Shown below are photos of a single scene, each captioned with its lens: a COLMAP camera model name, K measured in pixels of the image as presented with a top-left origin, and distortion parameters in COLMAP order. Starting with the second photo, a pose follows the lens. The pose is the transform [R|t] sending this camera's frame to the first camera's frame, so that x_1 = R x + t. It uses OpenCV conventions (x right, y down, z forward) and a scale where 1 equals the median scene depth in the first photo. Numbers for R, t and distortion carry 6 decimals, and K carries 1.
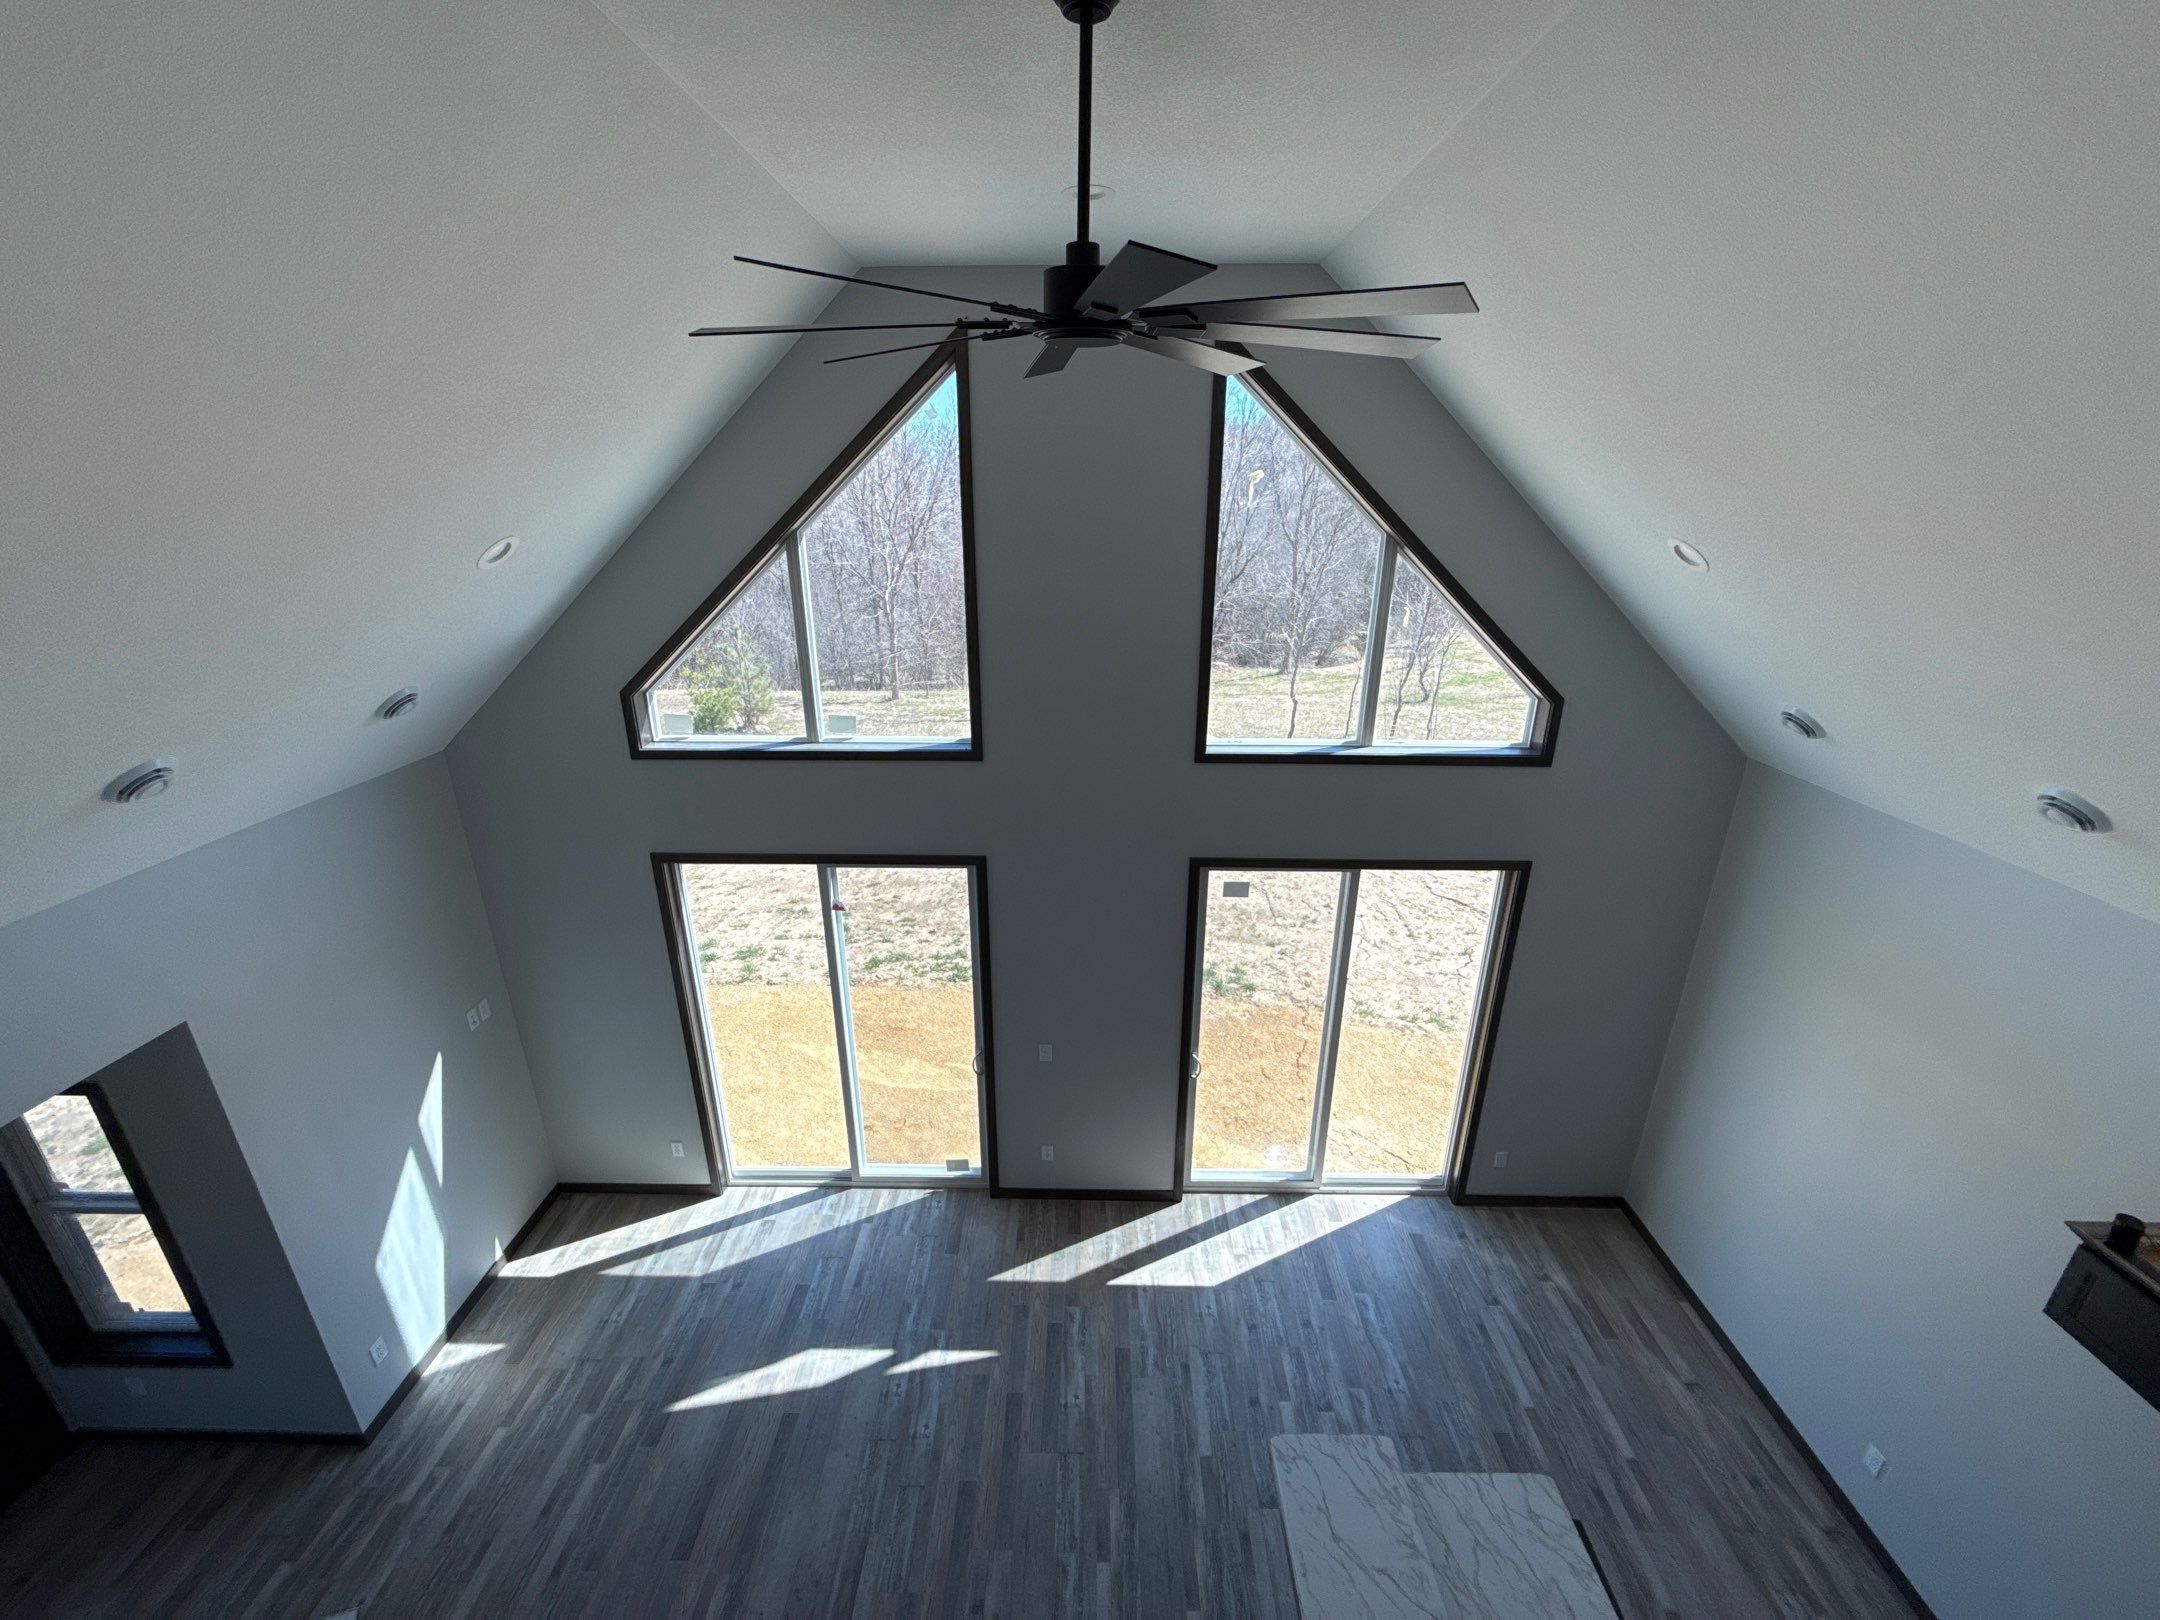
lens RADIAL K [[860.3, 0, 1079.8], [0, 860.3, 813.3], [0, 0, 1]] dist [0.001508, -0.000322]
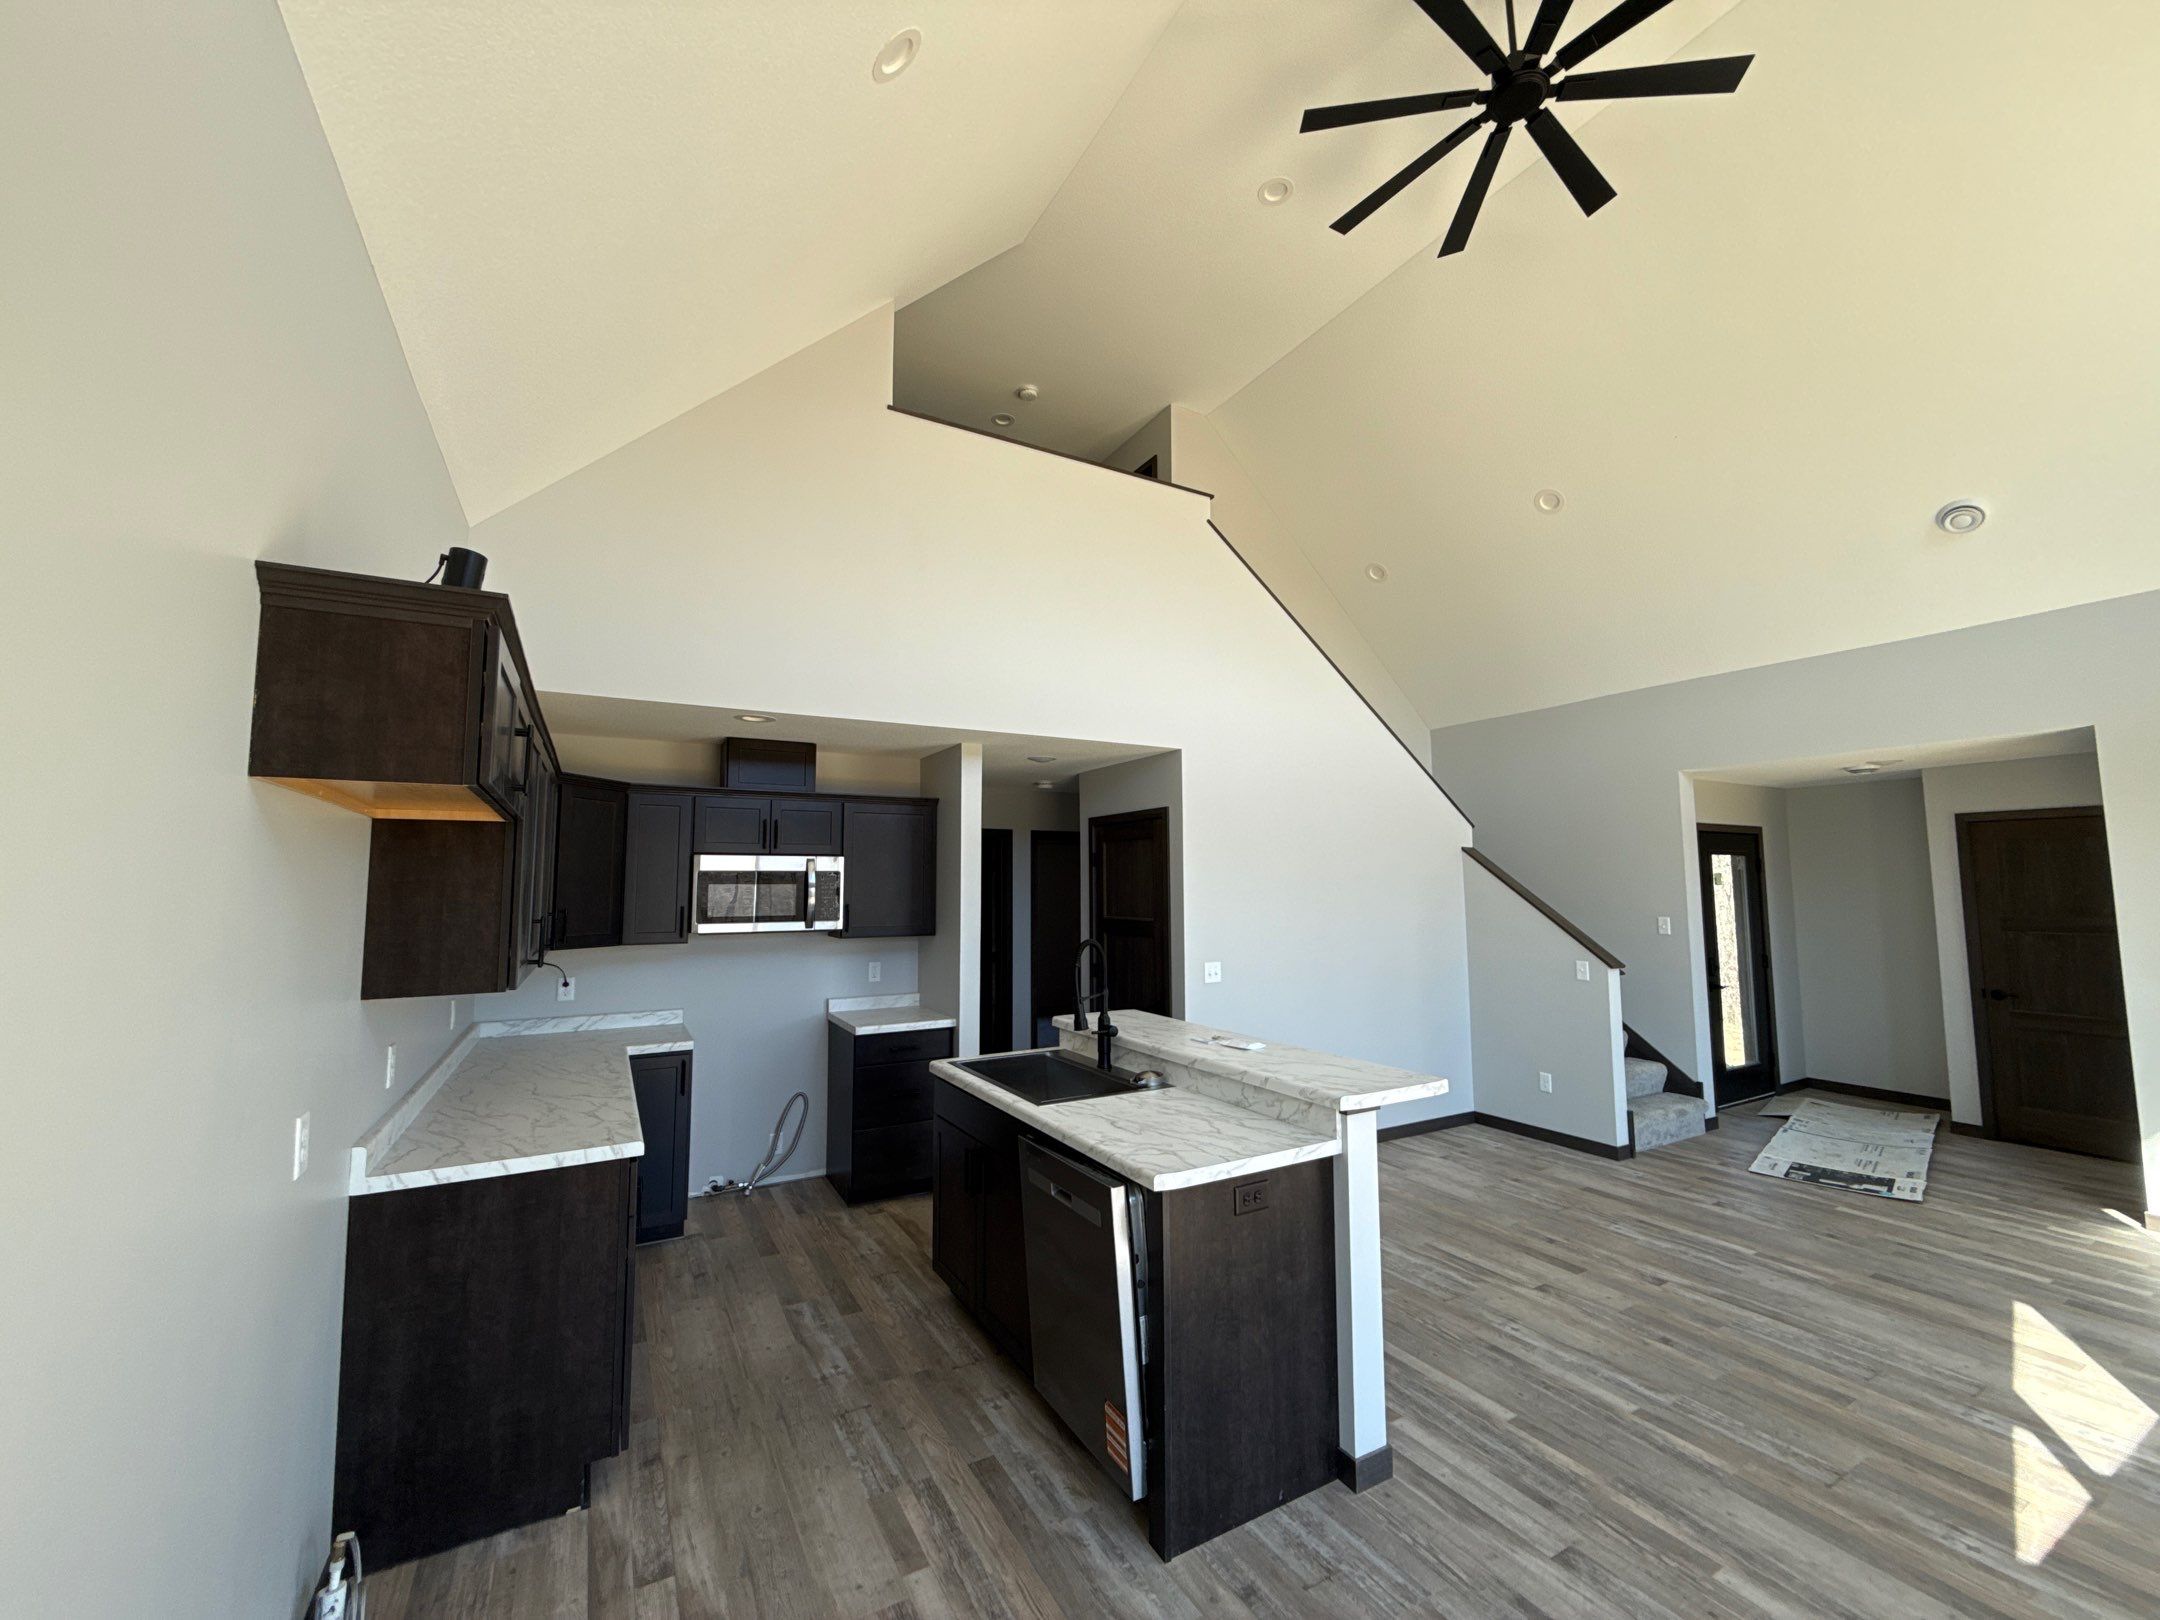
lens RADIAL K [[853.3, 0, 1084.5], [0, 853.3, 813.9], [0, 0, 1]] dist [0.000932, -0.000063]
pose [[-0.861743, -0.039746, -0.505786, 0.577567], [-0.172491, 0.960492, 0.218407, 0.224272], [0.477123, 0.275454, -0.834553, 0.886814]]
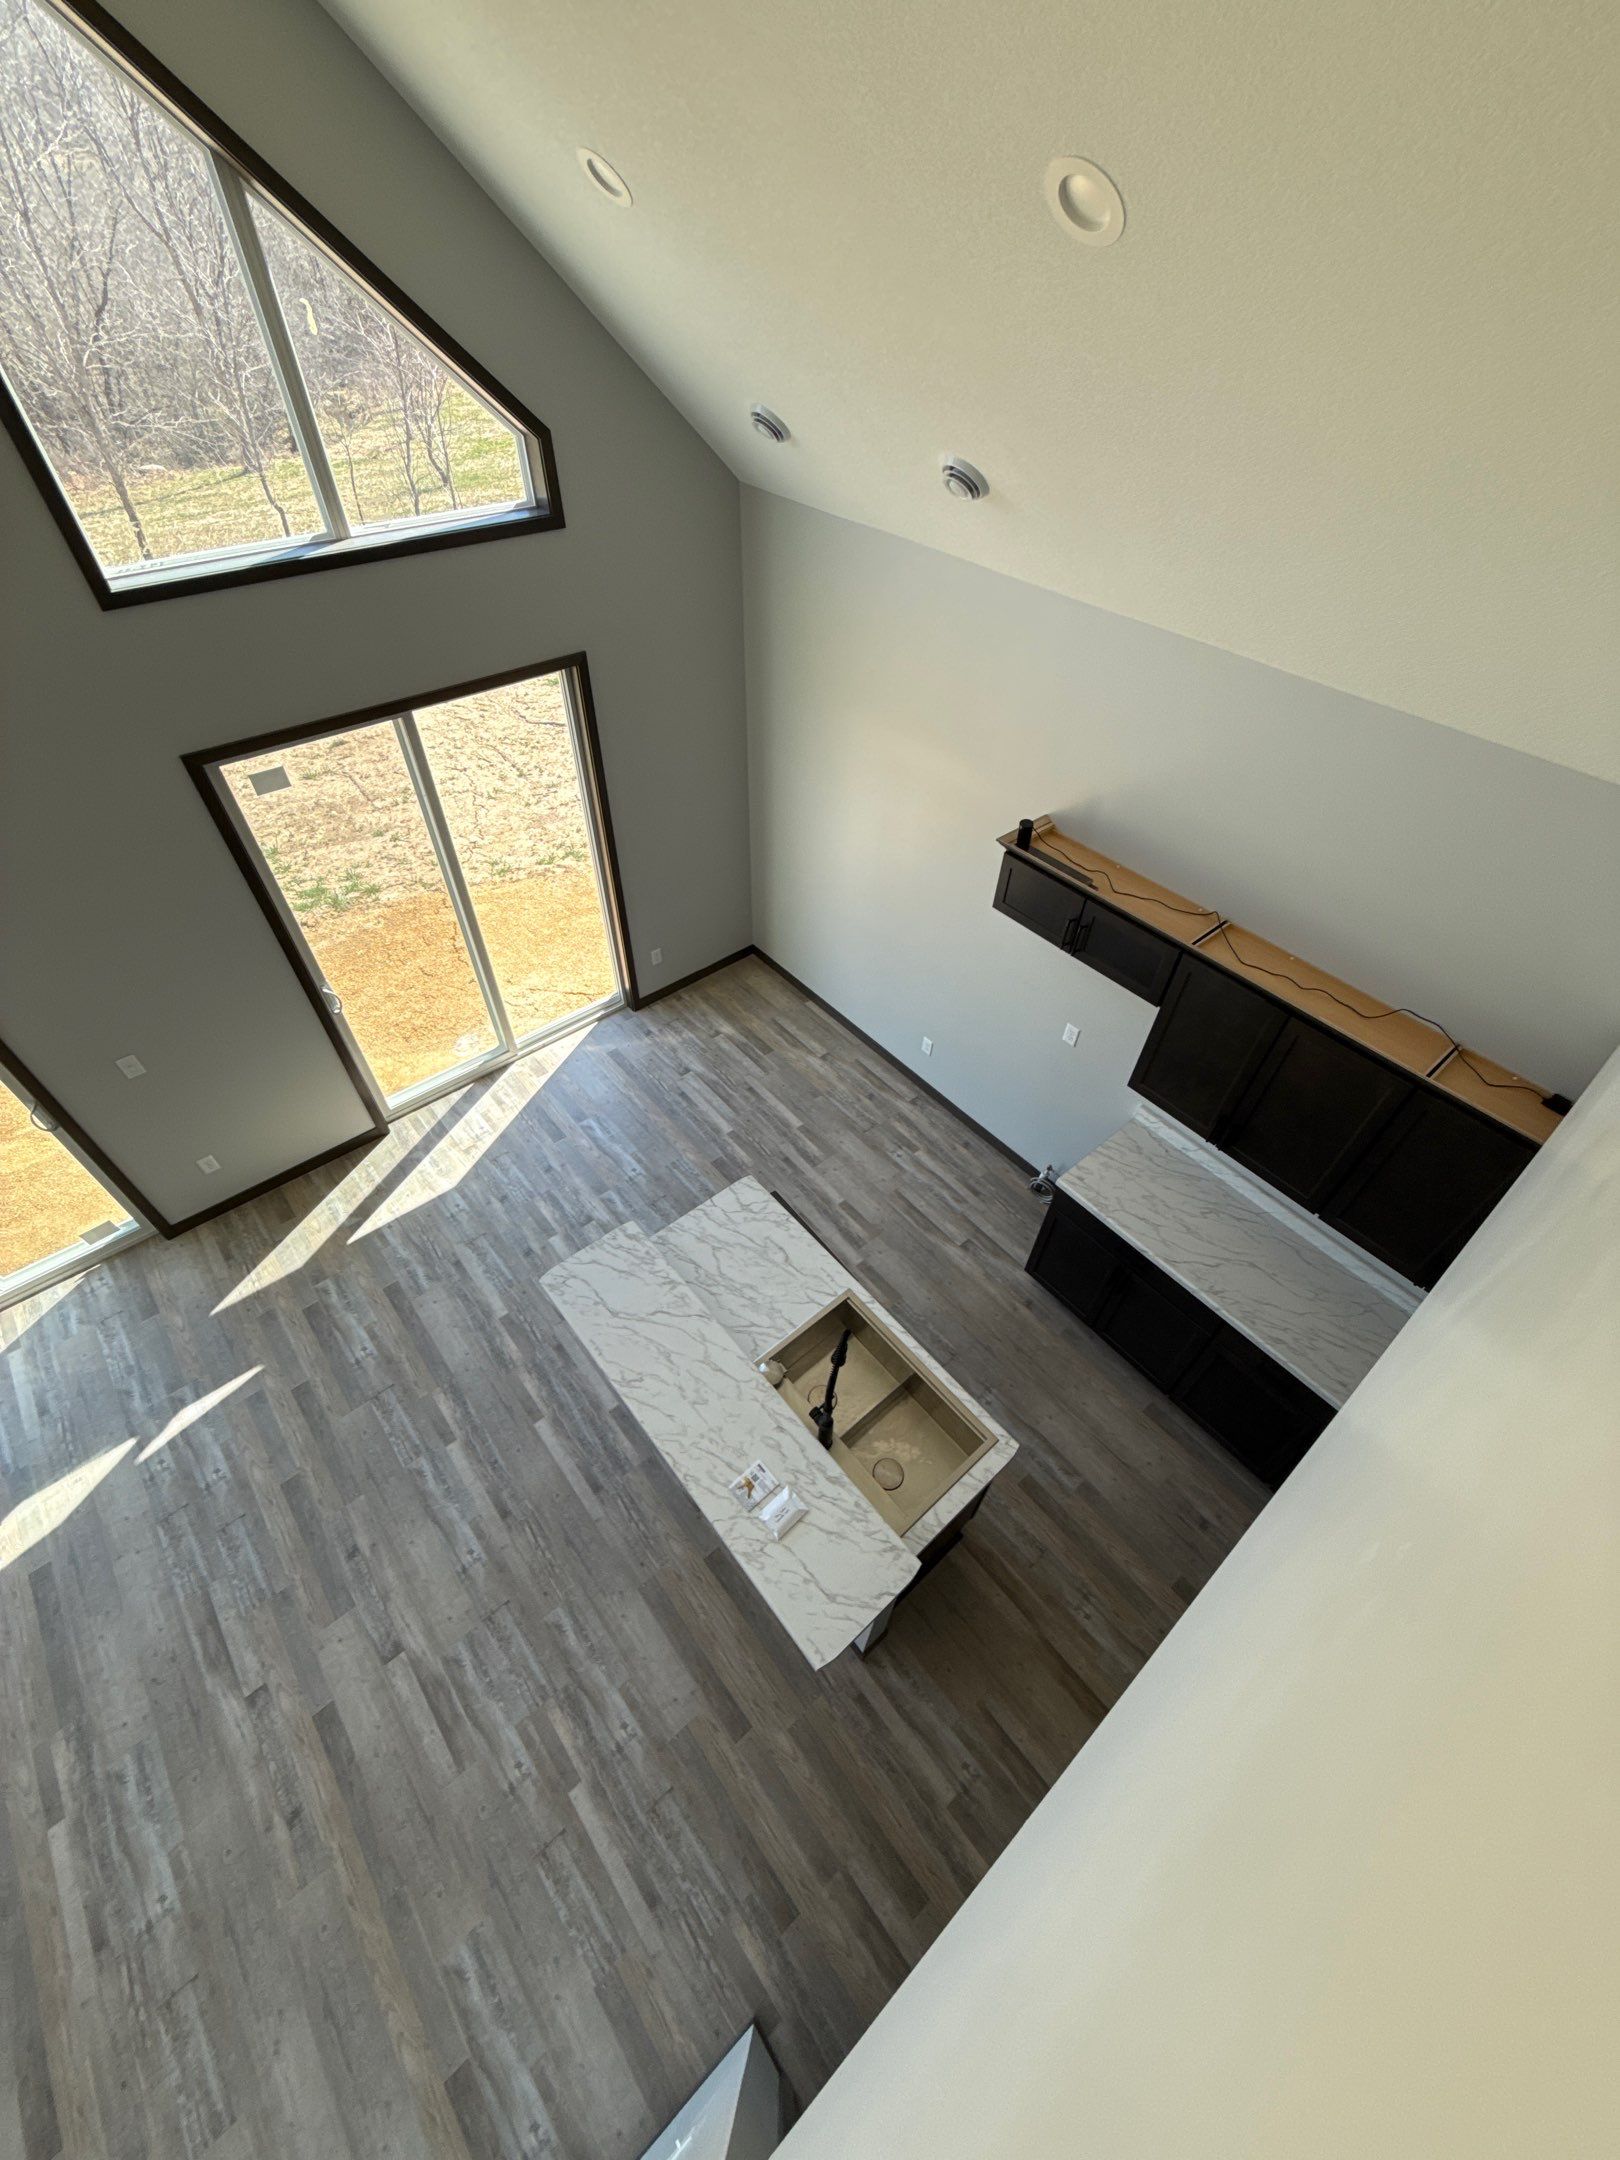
lens RADIAL K [[860.3, 0, 802.9], [0, 860.3, 1082.9], [0, 0, 1]] dist [0.001508, -0.000322]
pose [[0.756296, -0.468026, 0.457130, 0.057328], [0.210699, 0.835749, 0.507080, 0.021418], [-0.619373, -0.287186, 0.730686, 0.042517]]
